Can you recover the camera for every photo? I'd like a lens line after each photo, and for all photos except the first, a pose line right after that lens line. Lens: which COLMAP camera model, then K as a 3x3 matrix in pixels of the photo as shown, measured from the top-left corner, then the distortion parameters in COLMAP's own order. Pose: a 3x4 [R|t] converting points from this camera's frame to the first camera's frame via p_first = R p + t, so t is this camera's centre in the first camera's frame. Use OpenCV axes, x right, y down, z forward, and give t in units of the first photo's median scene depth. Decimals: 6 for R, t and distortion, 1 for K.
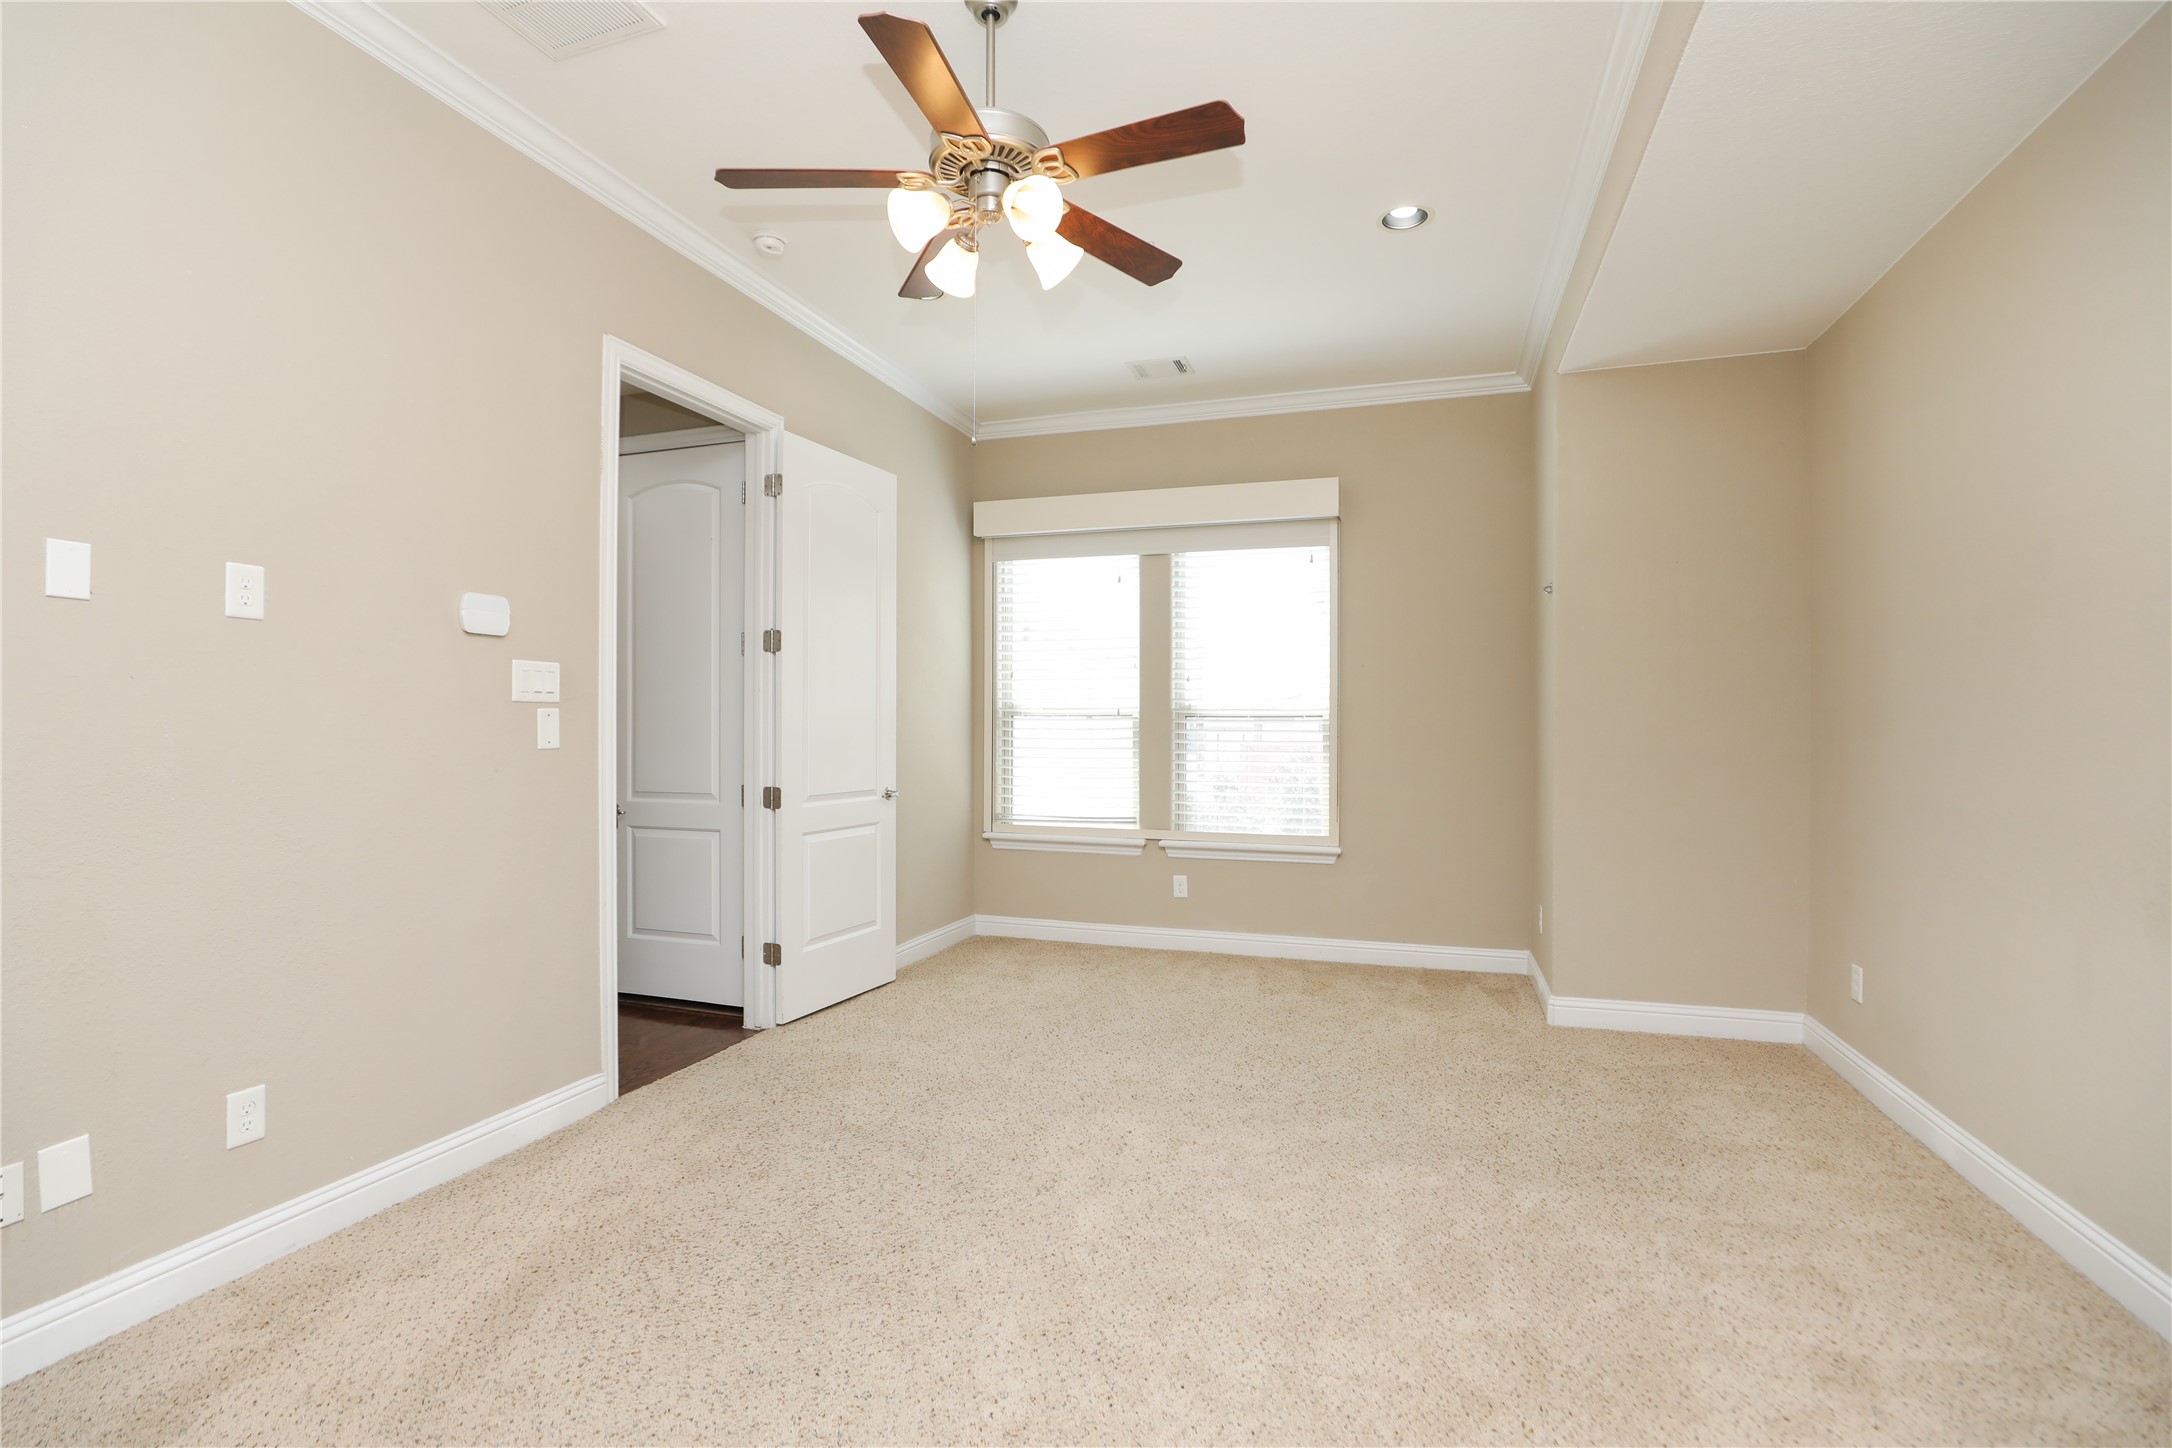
lens RADIAL K [[991.5, 0, 1072.7], [0, 991.5, 721.3], [0, 0, 1]] dist [-0.040188, 0.009972]
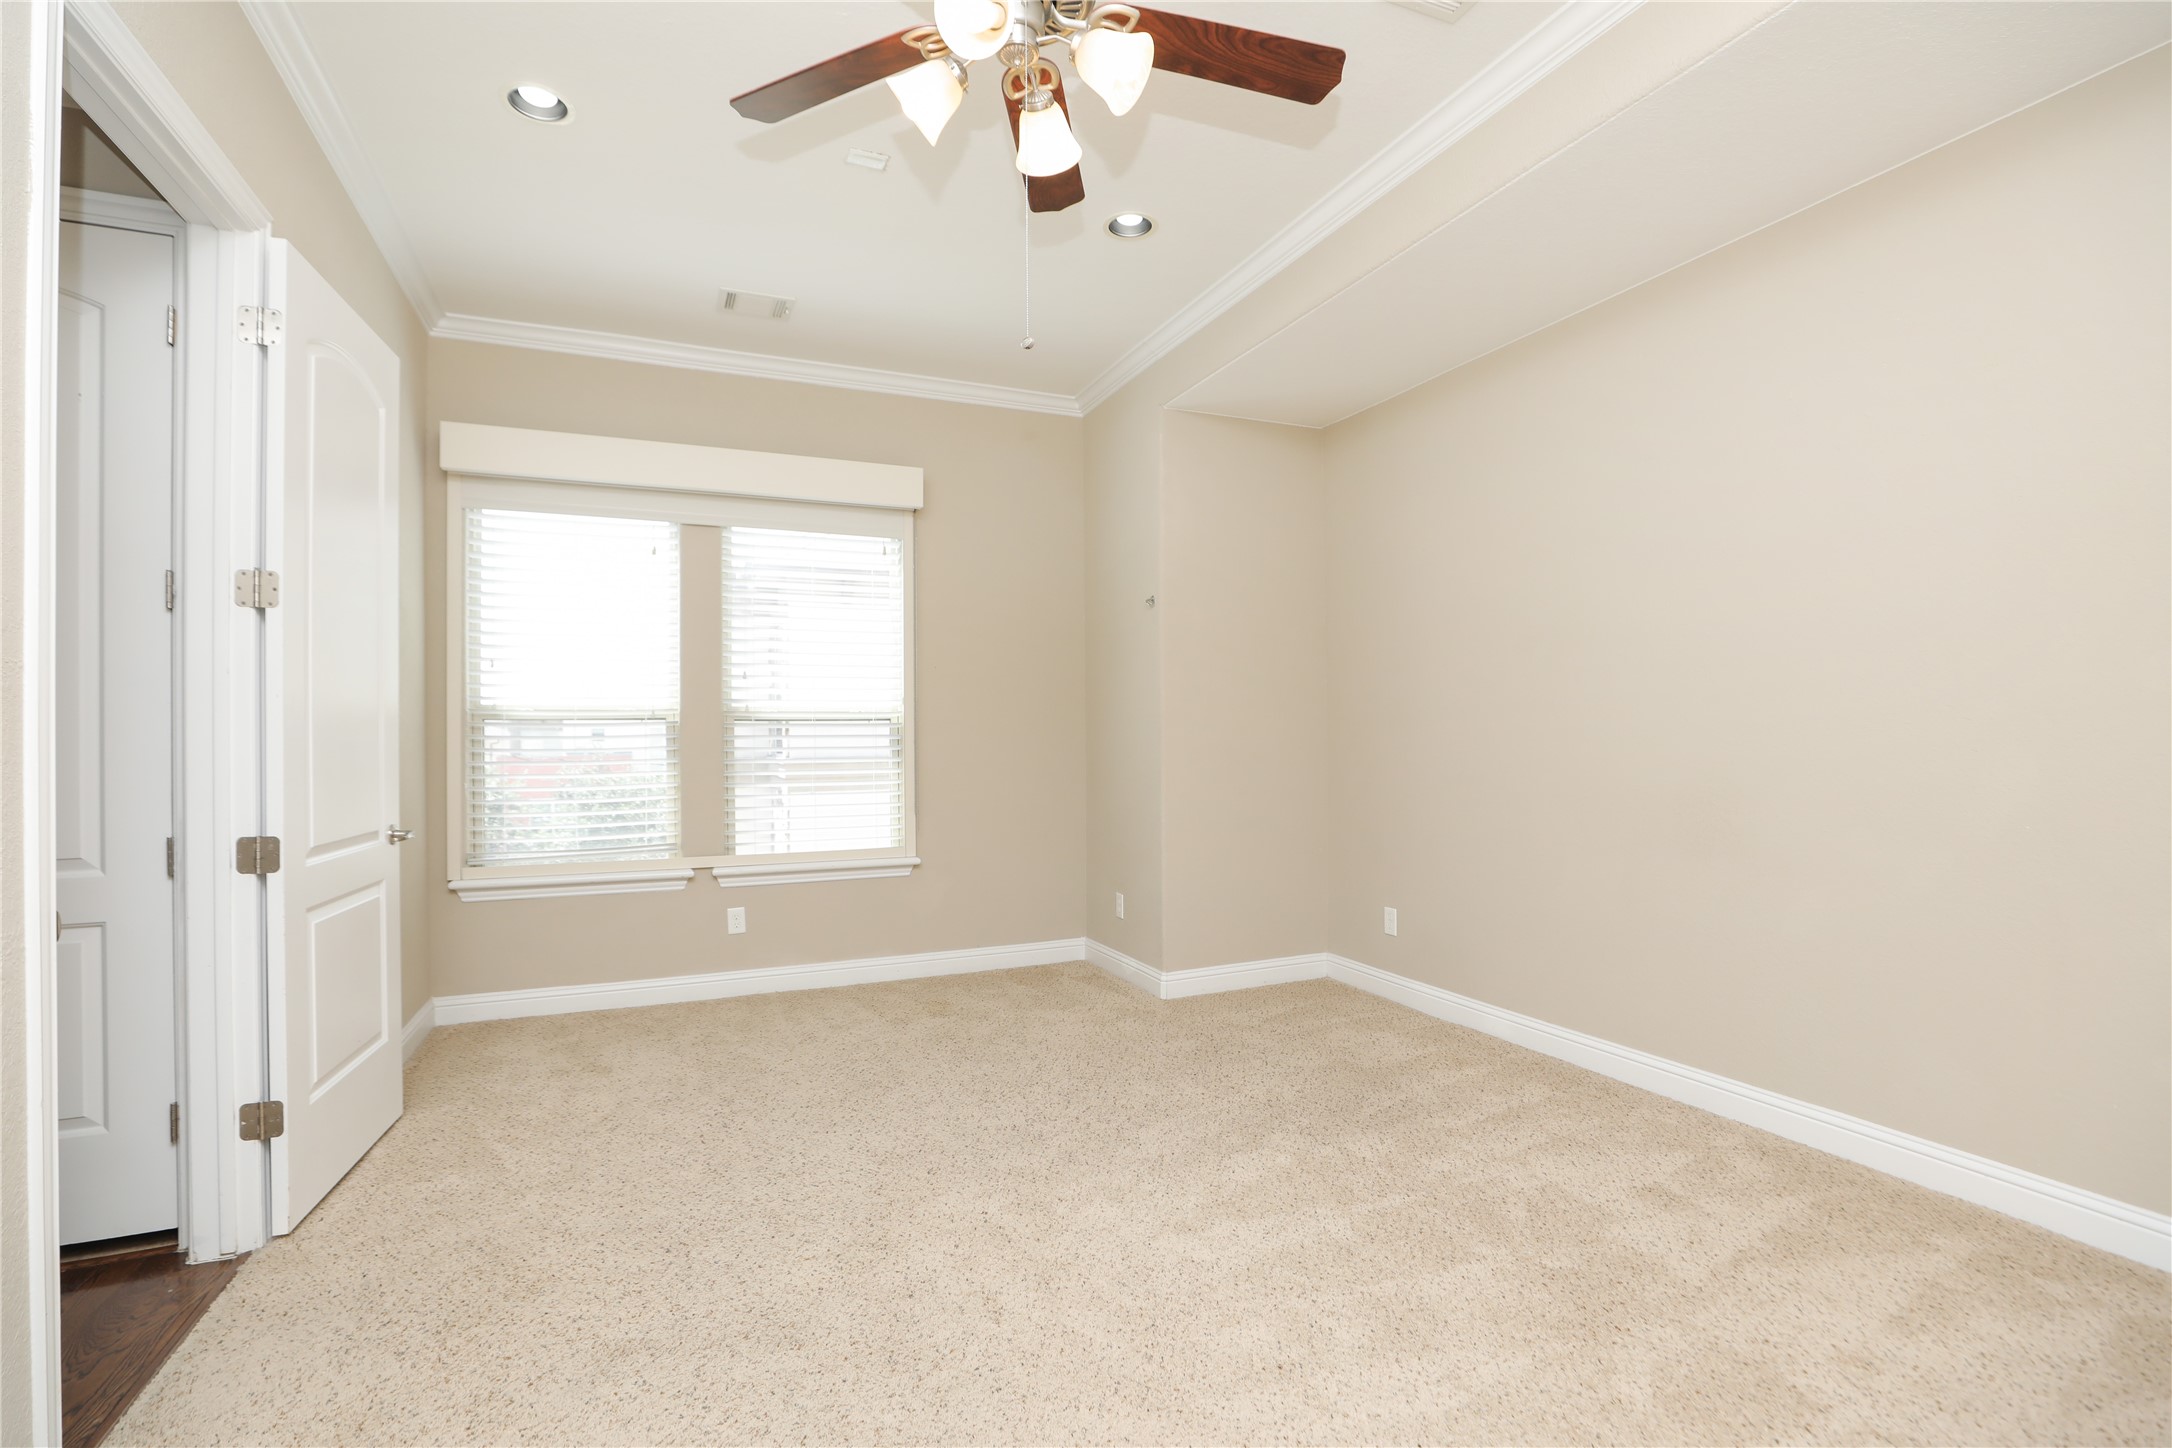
lens RADIAL K [[991.5, 0, 1083.6], [0, 991.5, 724.7], [0, 0, 1]] dist [-0.040188, 0.009972]
pose [[0.737695, -0.002252, 0.675131, -0.292223], [0.005345, 0.999983, -0.002505, 0.003449], [-0.675113, 0.005456, 0.737694, 0.215312]]
